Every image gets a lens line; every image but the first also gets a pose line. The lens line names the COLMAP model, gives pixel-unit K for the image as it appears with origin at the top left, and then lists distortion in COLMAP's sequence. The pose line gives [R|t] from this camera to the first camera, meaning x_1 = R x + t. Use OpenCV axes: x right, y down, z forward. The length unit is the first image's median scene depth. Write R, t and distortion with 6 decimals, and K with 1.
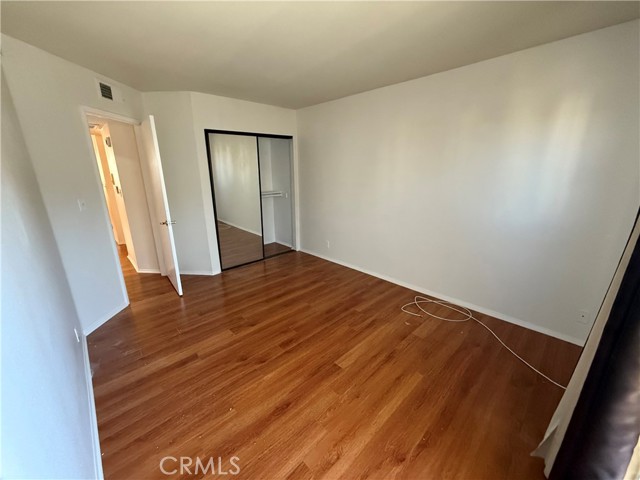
lens RADIAL K [[255.9, 0, 318.3], [0, 255.9, 241.8], [0, 0, 1]] dist [-0.002399, 0.000049]
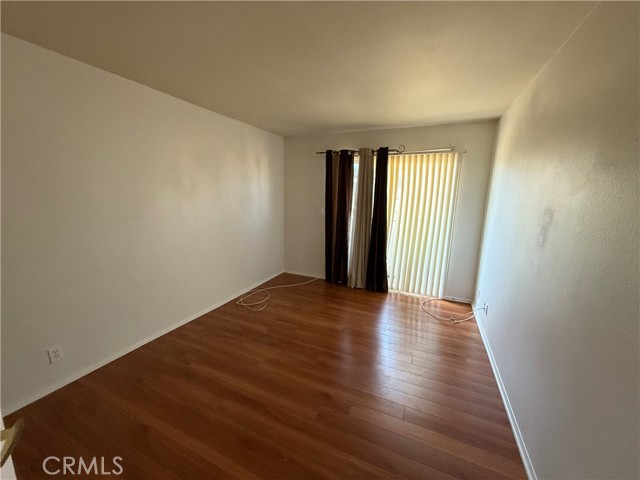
lens RADIAL K [[255.9, 0, 318.7], [0, 255.9, 240.5], [0, 0, 1]] dist [-0.002399, 0.000049]
pose [[-0.377028, -0.176754, 0.909180, -0.782686], [0.236412, 0.930740, 0.278983, -0.294406], [-0.895522, 0.320126, -0.309129, 1.010179]]
